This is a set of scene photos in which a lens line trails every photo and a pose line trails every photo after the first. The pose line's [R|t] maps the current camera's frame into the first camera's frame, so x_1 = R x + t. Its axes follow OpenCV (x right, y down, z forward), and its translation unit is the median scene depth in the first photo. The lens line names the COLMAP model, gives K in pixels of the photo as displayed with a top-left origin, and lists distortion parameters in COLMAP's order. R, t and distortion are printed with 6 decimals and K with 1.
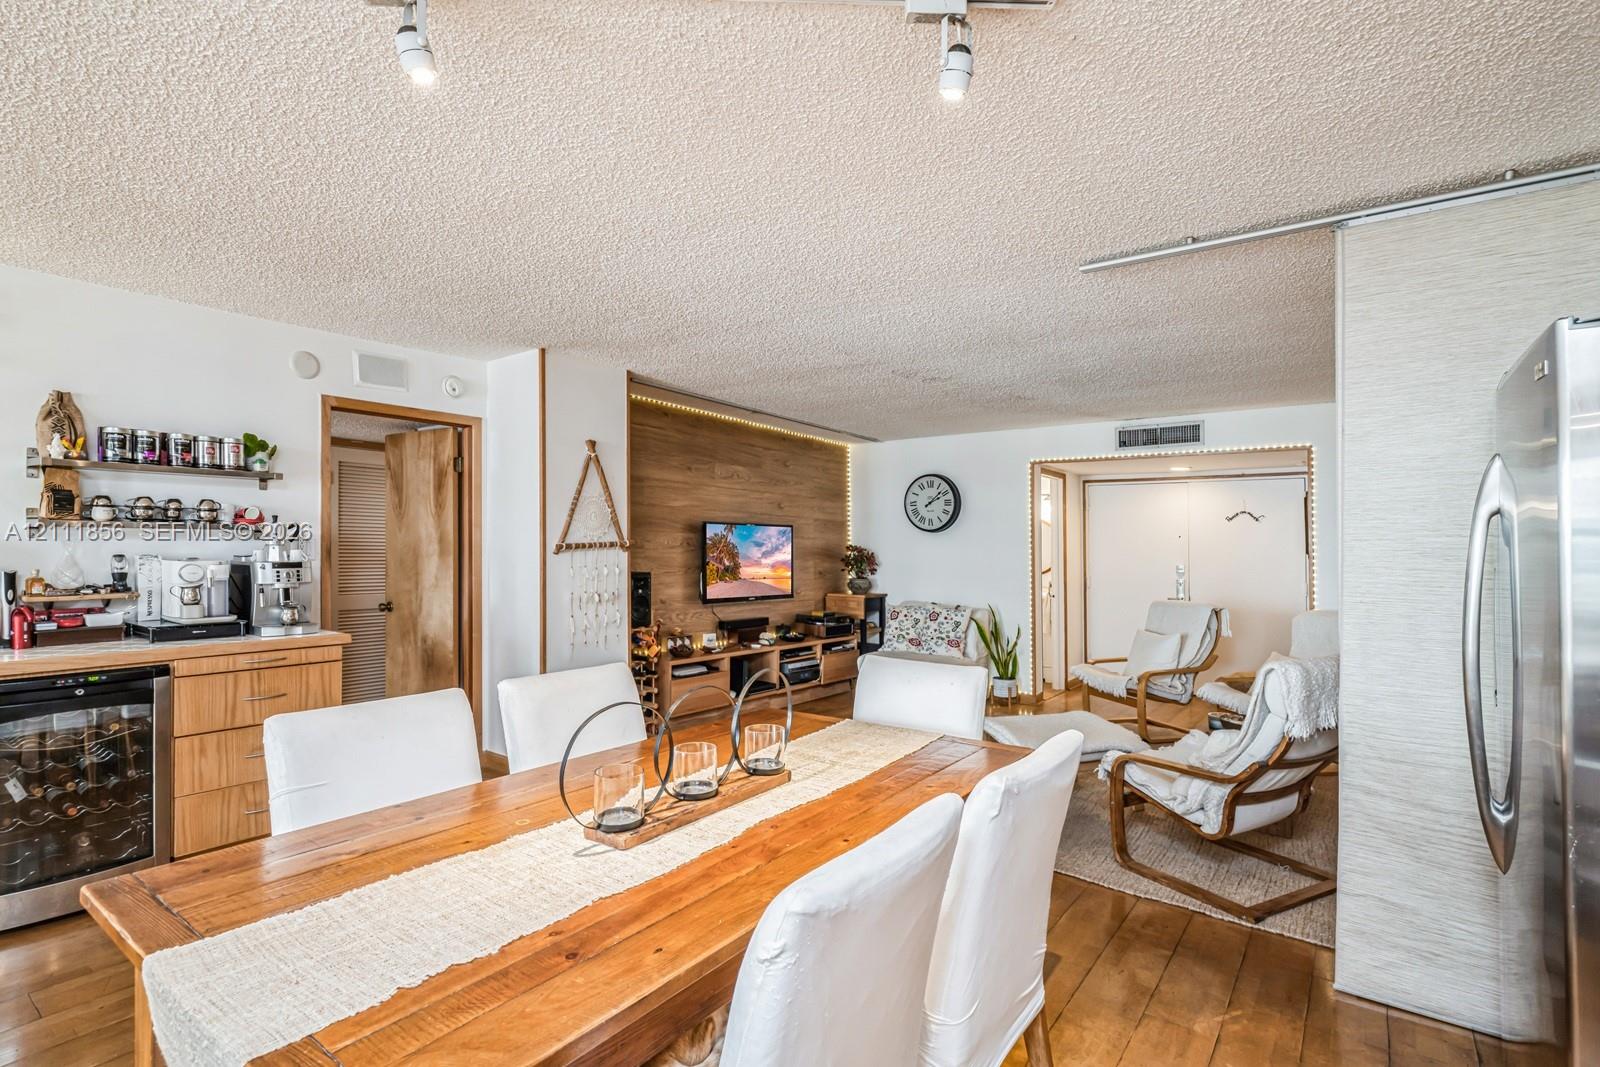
lens RADIAL K [[763.0, 0, 800.0], [0, 763.0, 533.5], [0, 0, 1]] dist [0.001379, 0.000330]
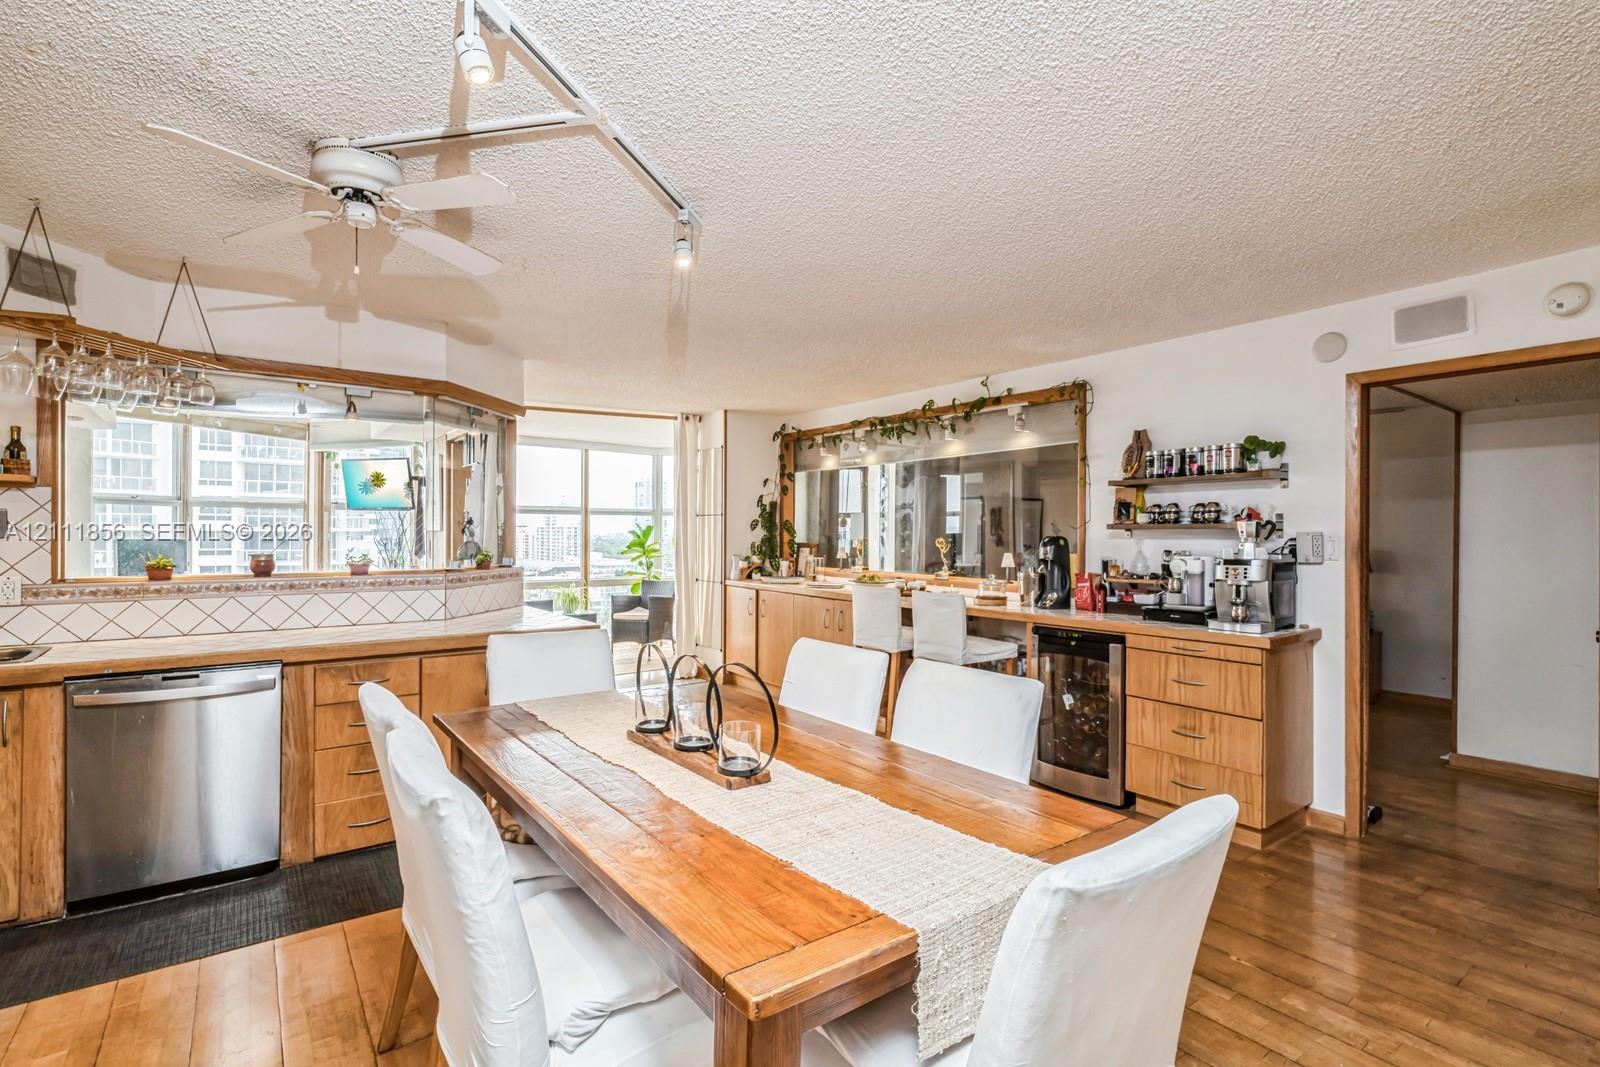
lens RADIAL K [[764.6, 0, 800.0], [0, 764.6, 533.5], [0, 0, 1]] dist [0.000557, -0.000080]
pose [[-0.303707, -0.008850, -0.952725, 0.508756], [0.018578, 0.999712, -0.015208, 0.008041], [0.952584, -0.022319, -0.303455, 0.797266]]
